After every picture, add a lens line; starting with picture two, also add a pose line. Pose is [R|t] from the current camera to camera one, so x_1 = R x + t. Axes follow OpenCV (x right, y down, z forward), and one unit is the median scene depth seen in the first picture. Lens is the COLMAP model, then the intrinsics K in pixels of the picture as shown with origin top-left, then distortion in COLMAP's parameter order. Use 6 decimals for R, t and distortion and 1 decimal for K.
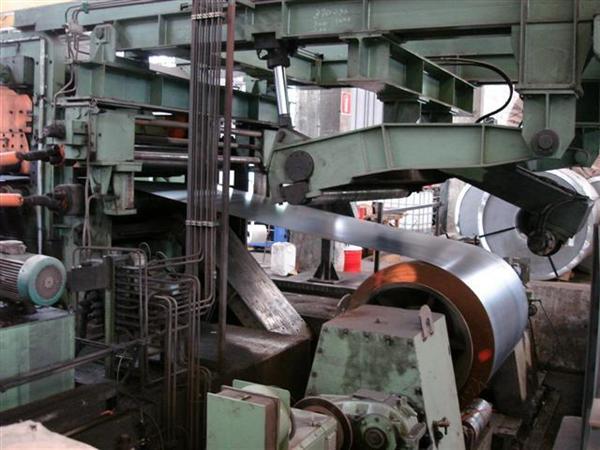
lens RADIAL K [[665.8, 0, 300.0], [0, 665.8, 225.0], [0, 0, 1]] dist [-0.112537, -0.033336]
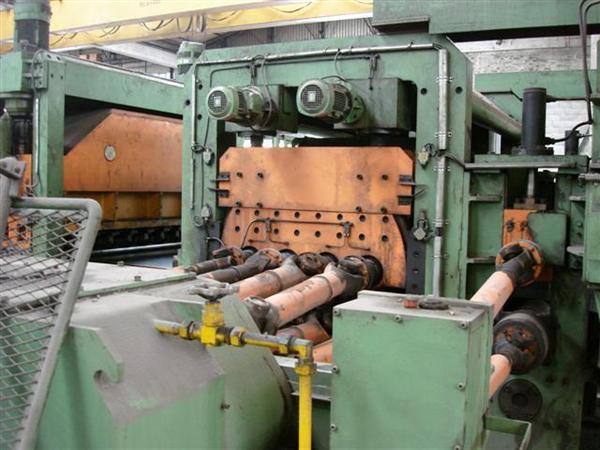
lens RADIAL K [[665.8, 0, 300.0], [0, 665.8, 225.0], [0, 0, 1]] dist [-0.112537, -0.033336]
pose [[0.999675, -0.020048, 0.015752, -0.517824], [0.020393, 0.999549, -0.022044, -0.123218], [-0.015303, 0.022358, 0.999633, 0.432027]]
